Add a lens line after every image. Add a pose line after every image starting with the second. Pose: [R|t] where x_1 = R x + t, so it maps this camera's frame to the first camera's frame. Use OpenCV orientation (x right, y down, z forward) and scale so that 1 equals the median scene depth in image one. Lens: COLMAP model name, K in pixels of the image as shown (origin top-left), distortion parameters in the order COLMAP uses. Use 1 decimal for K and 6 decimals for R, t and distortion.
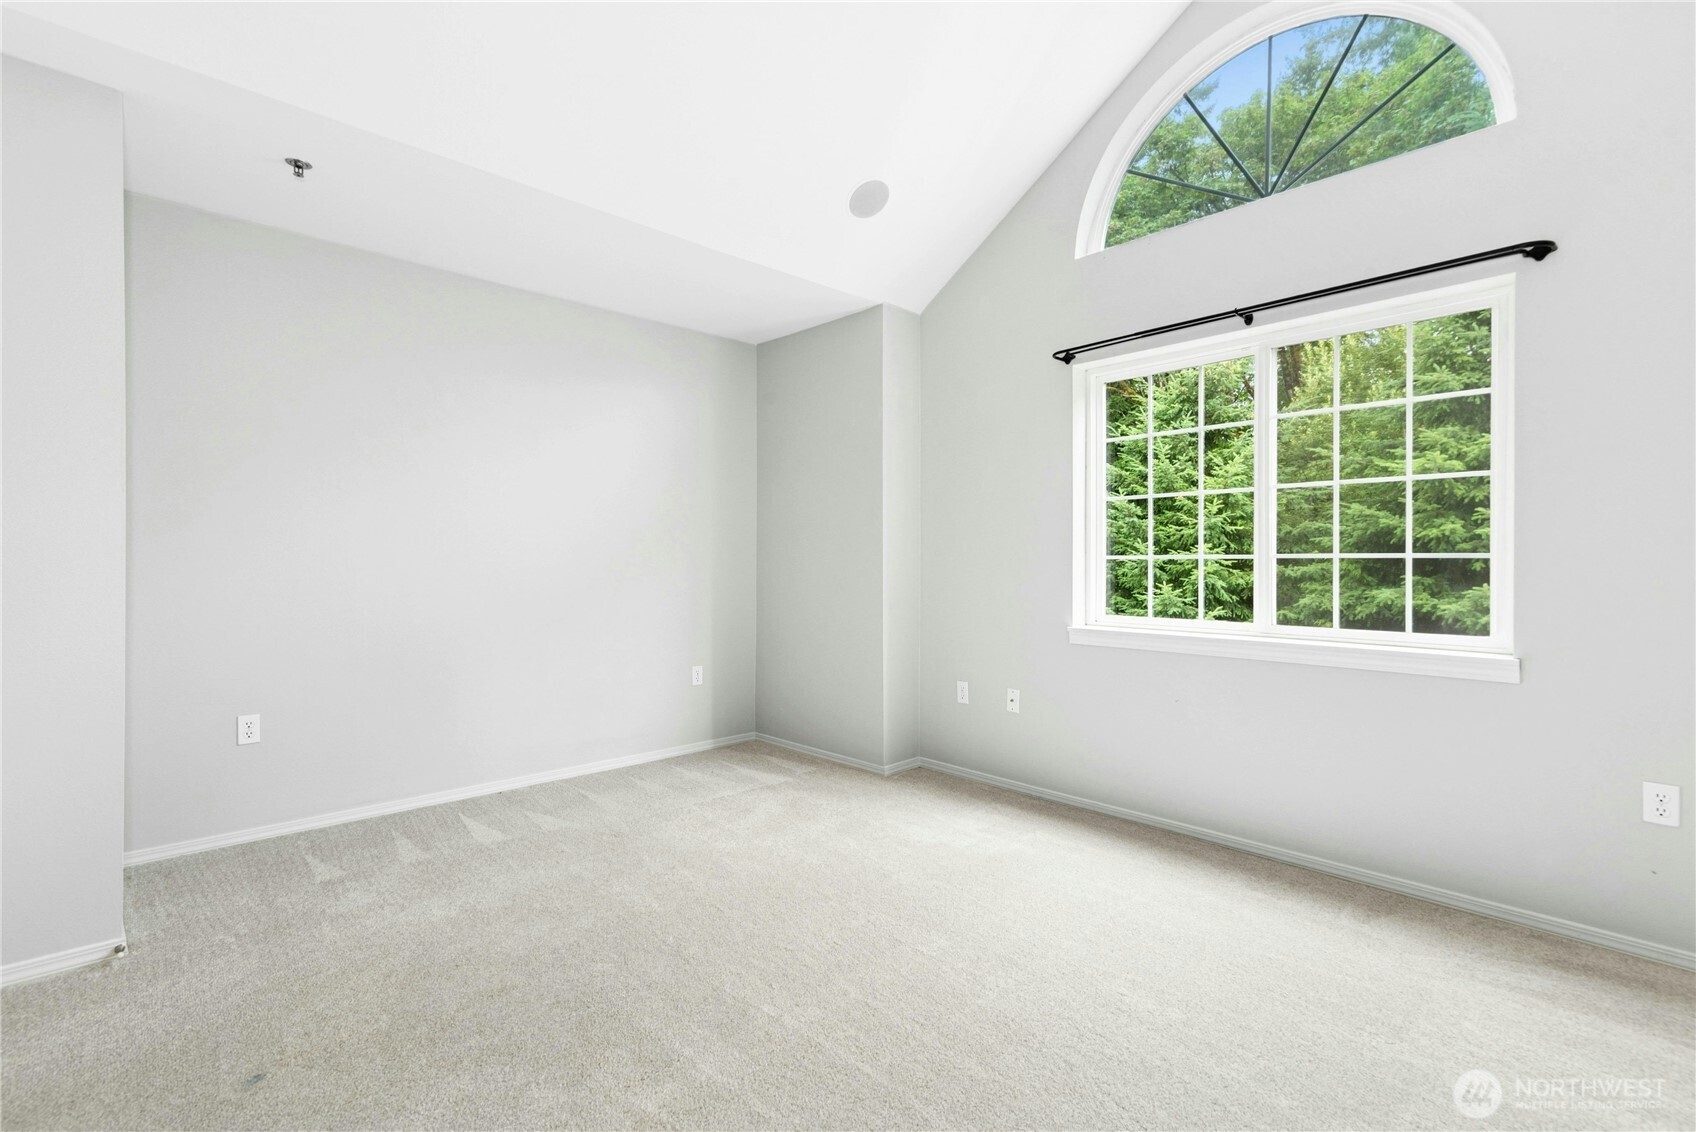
lens RADIAL K [[769.8, 0, 841.9], [0, 769.8, 563.7], [0, 0, 1]] dist [0.019717, 0.000388]
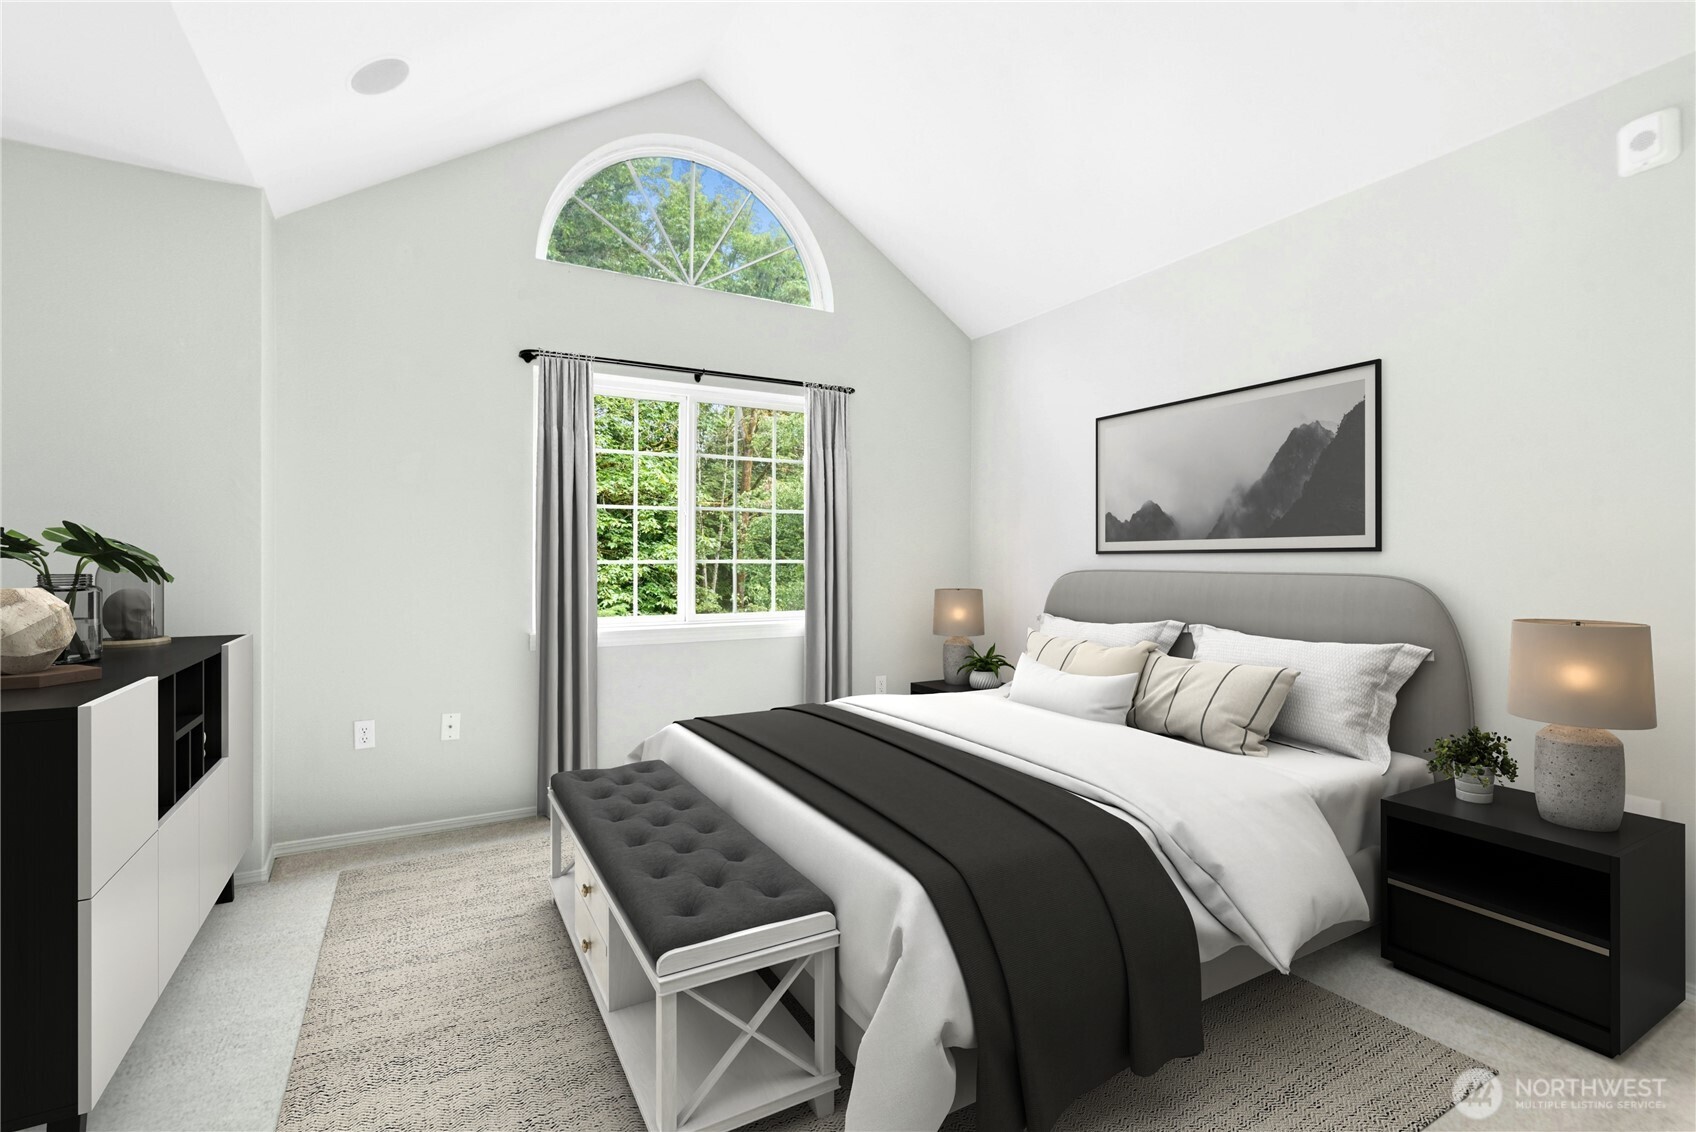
lens RADIAL K [[769.8, 0, 840.8], [0, 769.8, 562.3], [0, 0, 1]] dist [0.019717, 0.000388]
pose [[0.249125, -0.005840, 0.968454, -0.641962], [0.003123, 0.999981, 0.005227, -0.014588], [-0.968466, 0.001722, 0.249139, 0.439694]]
